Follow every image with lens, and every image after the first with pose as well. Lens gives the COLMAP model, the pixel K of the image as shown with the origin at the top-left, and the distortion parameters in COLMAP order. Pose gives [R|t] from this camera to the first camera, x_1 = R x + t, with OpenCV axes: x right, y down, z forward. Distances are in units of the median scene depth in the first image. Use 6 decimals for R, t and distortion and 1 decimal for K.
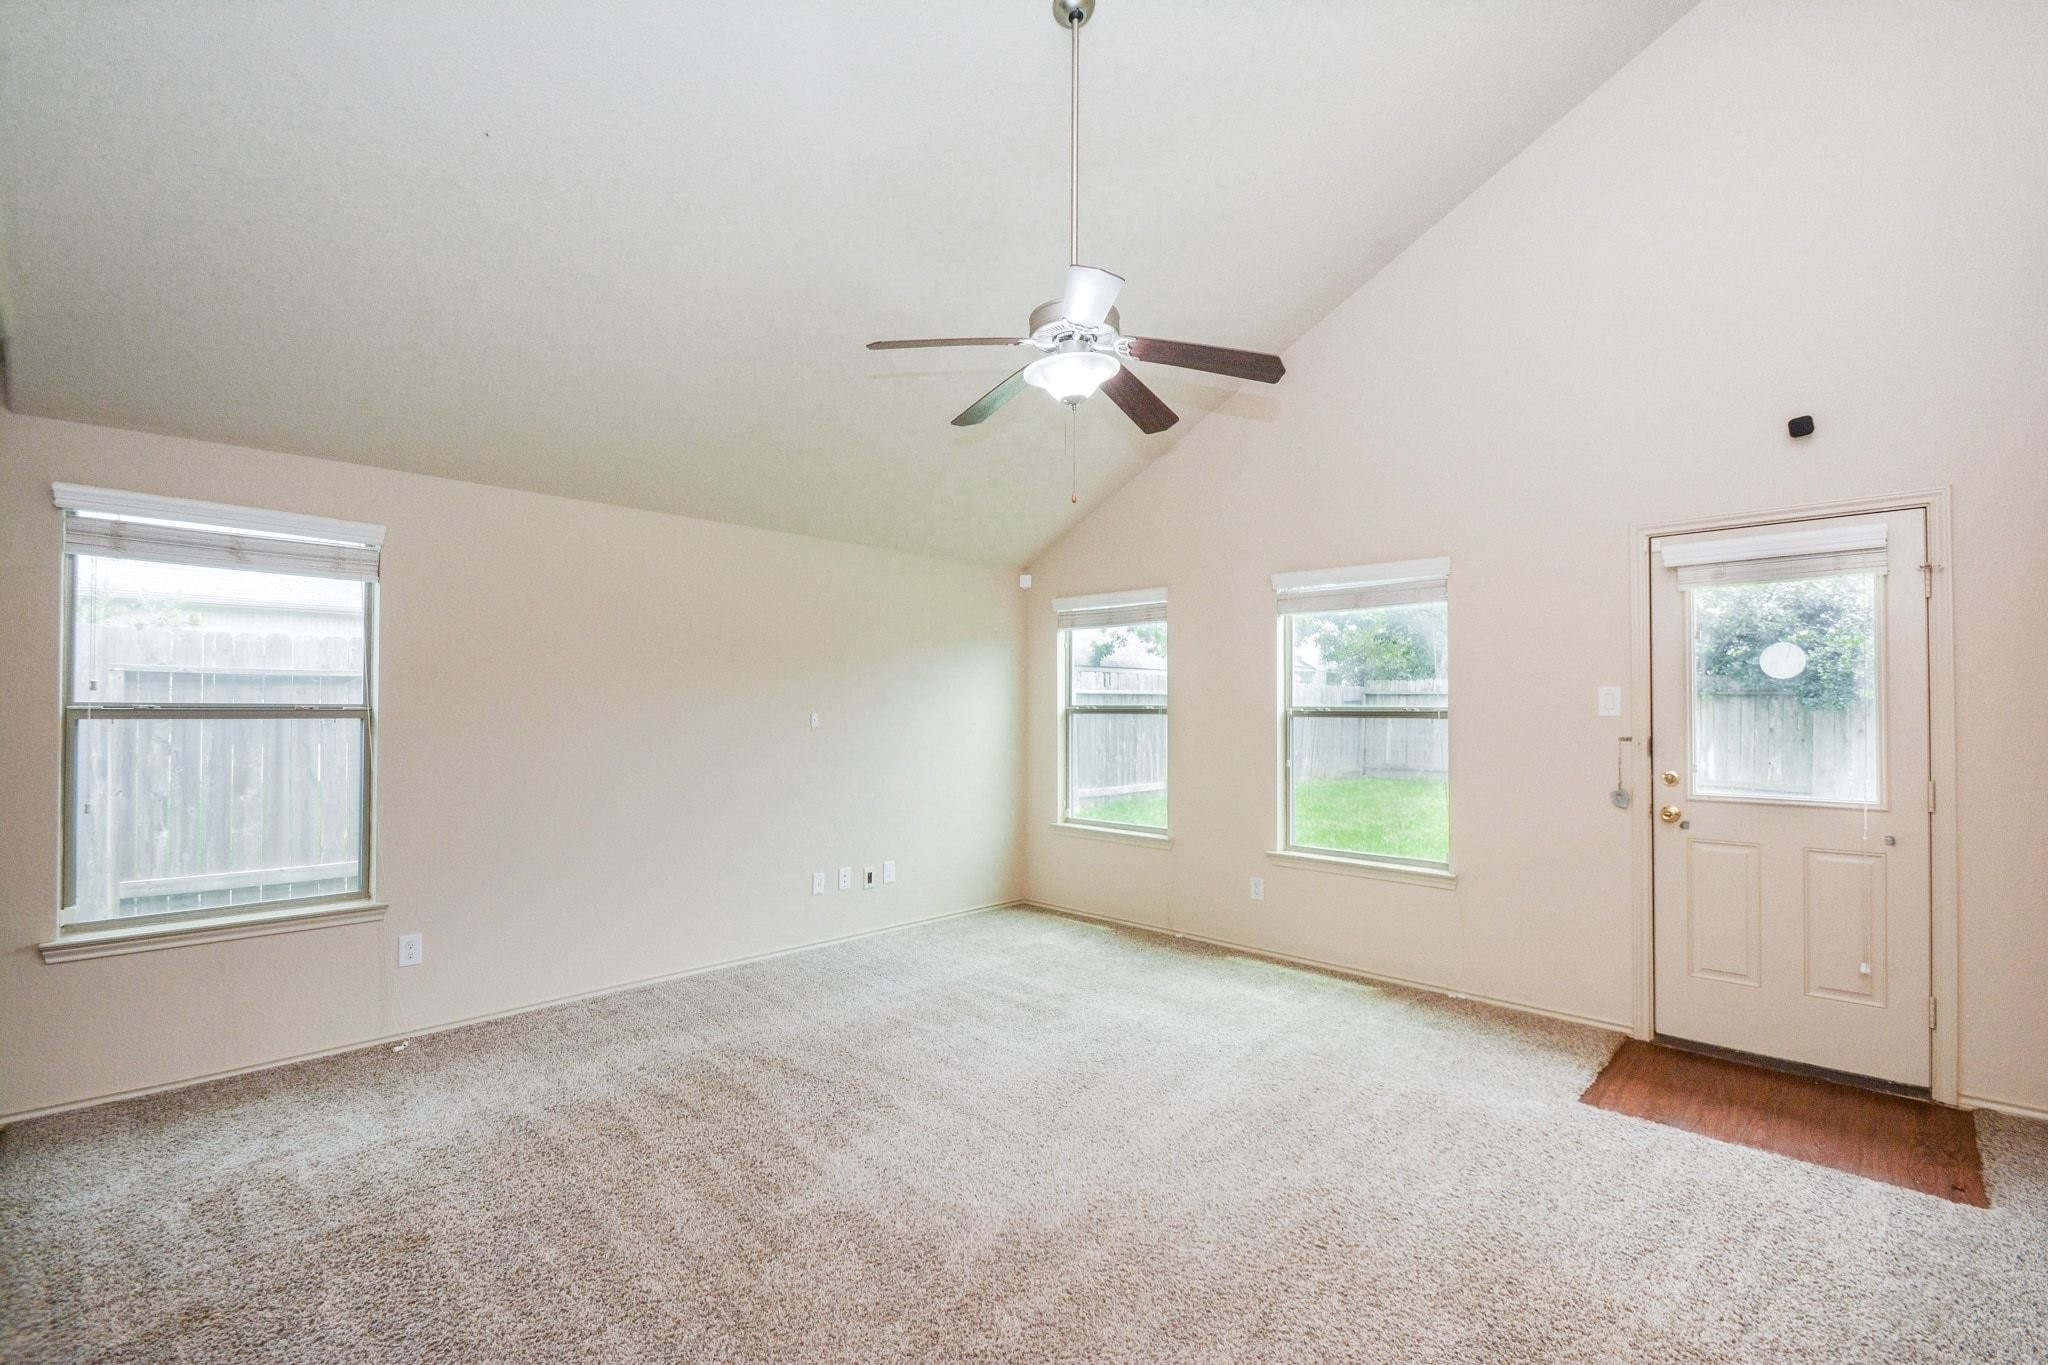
lens RADIAL K [[932.8, 0, 1015.4], [0, 932.8, 684.2], [0, 0, 1]] dist [0.029839, -0.024408]
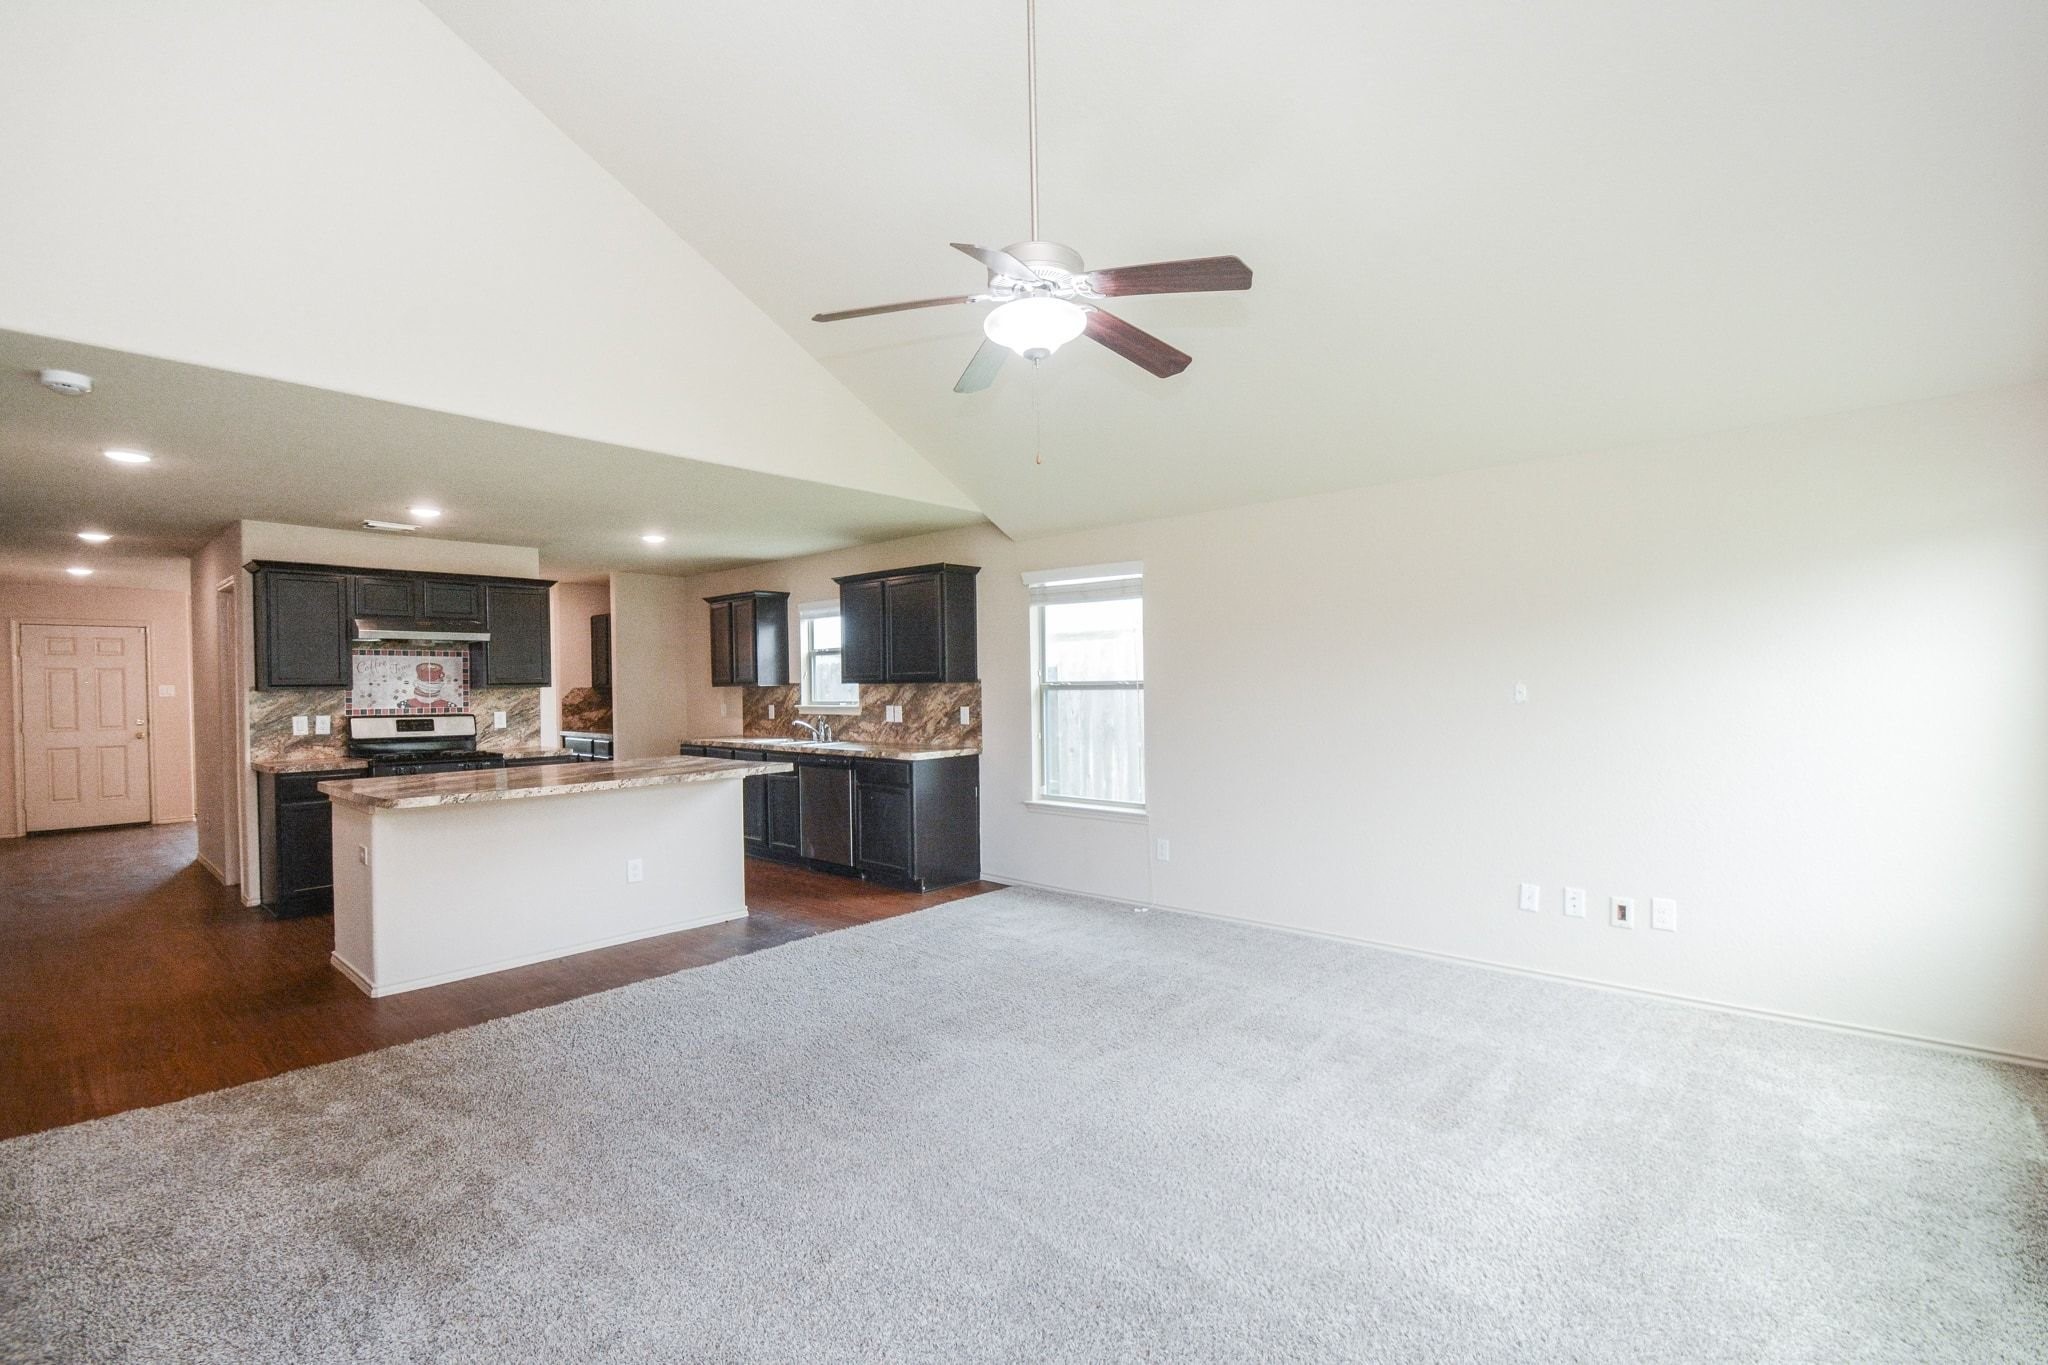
lens RADIAL K [[935.2, 0, 1018.5], [0, 935.2, 685.7], [0, 0, 1]] dist [0.028502, -0.020117]
pose [[0.034733, 0.000246, -0.999397, 0.767392], [0.038697, 0.999250, 0.001591, 0.018899], [0.998647, -0.038729, 0.034698, 0.717916]]
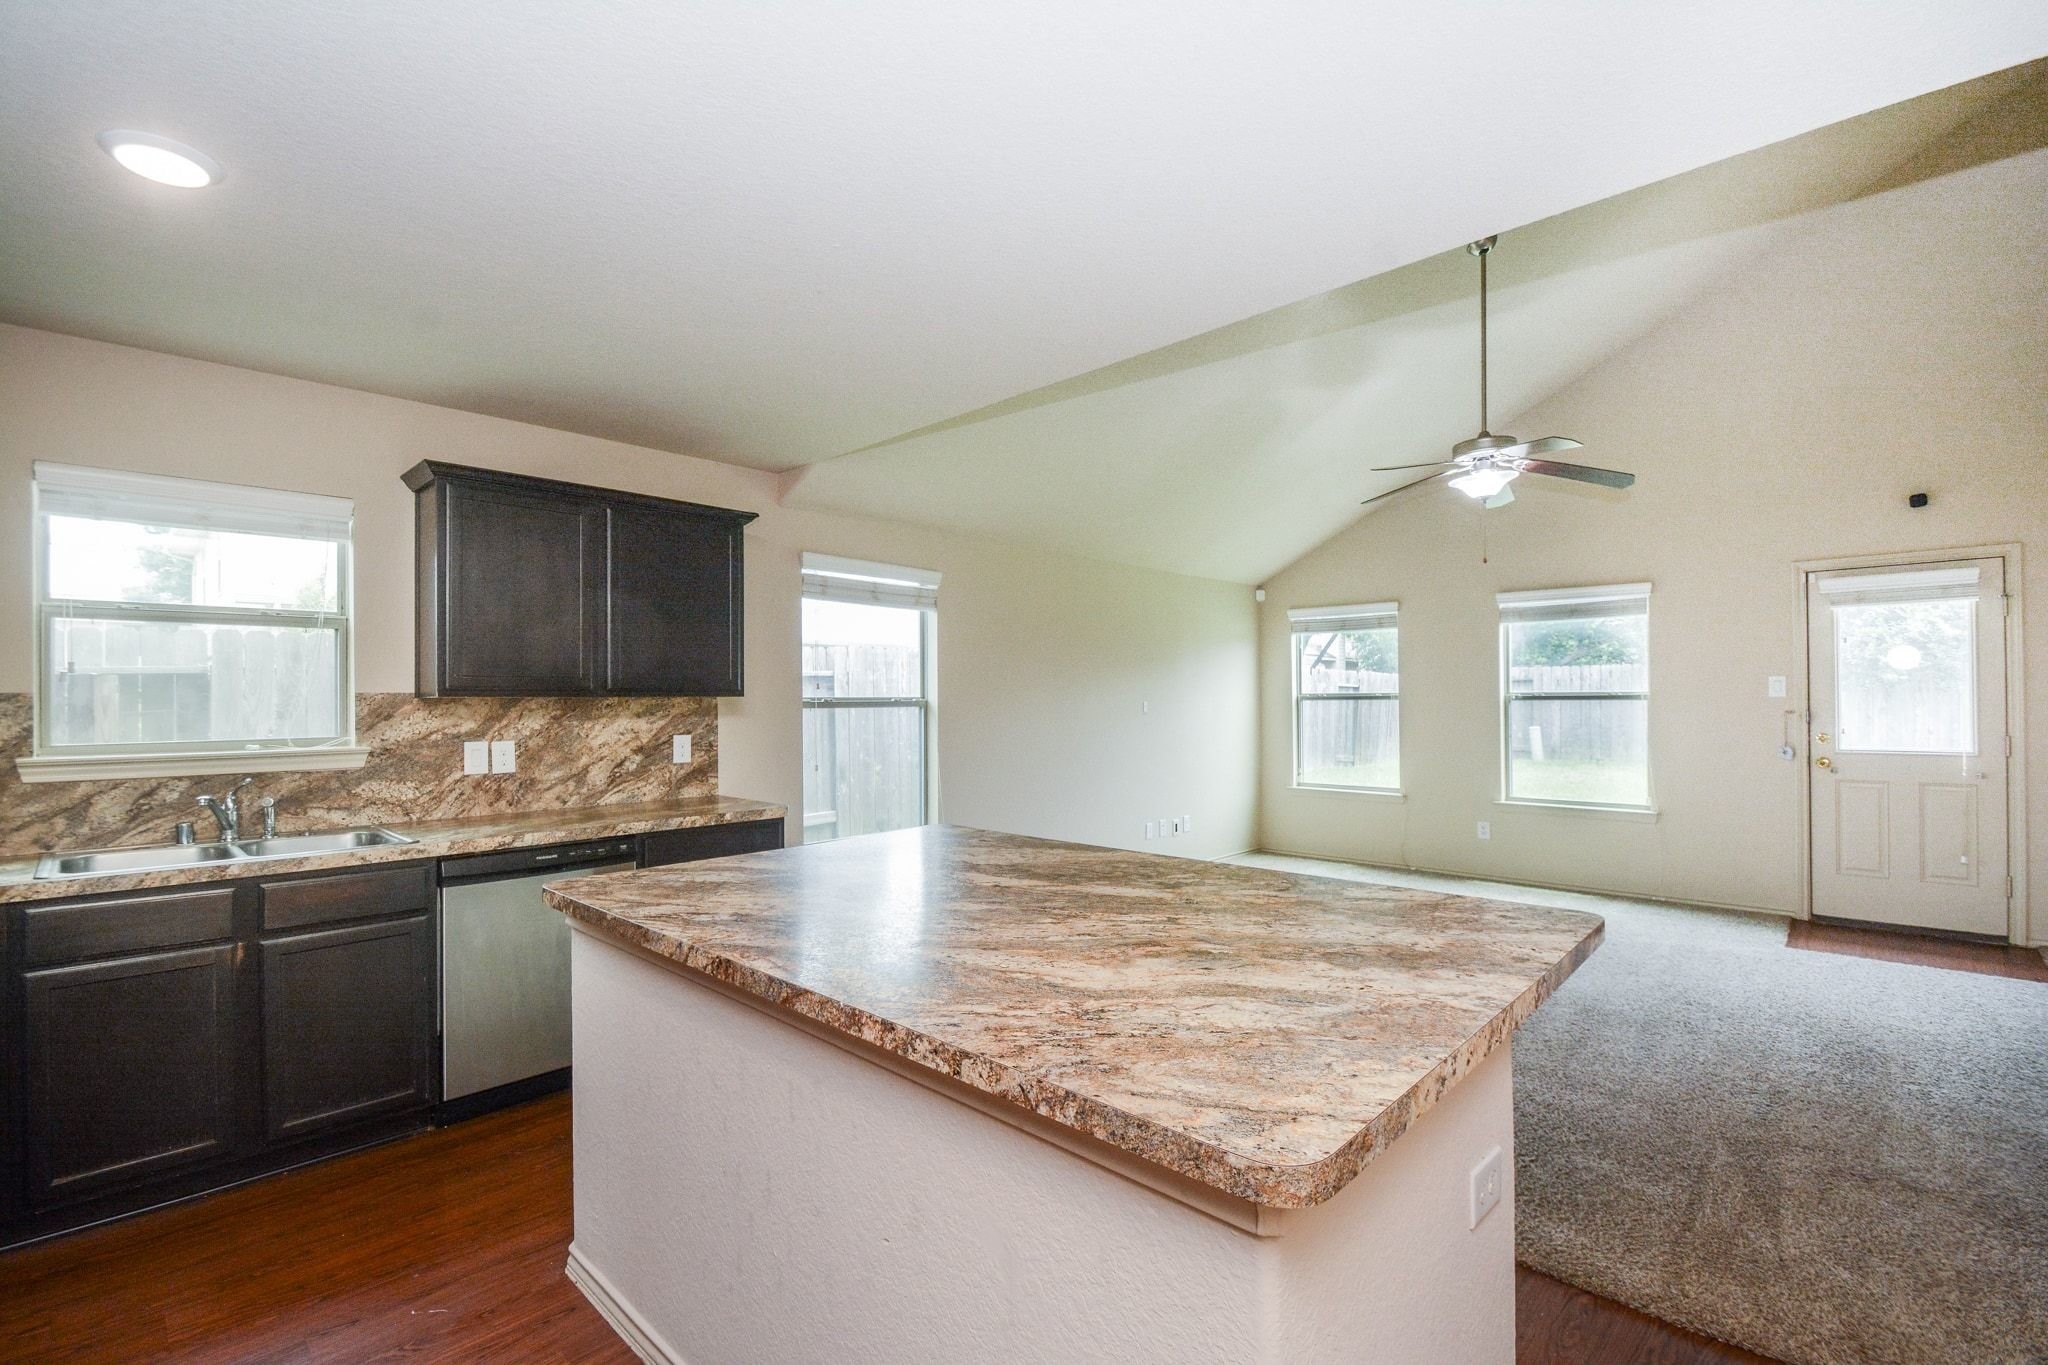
lens RADIAL K [[935.2, 0, 1018.5], [0, 935.2, 685.7], [0, 0, 1]] dist [0.028502, -0.020117]
pose [[0.999683, -0.009459, 0.023317, -0.563017], [0.009193, 0.999891, 0.011517, -0.010562], [-0.023424, -0.011299, 0.999662, -0.416649]]
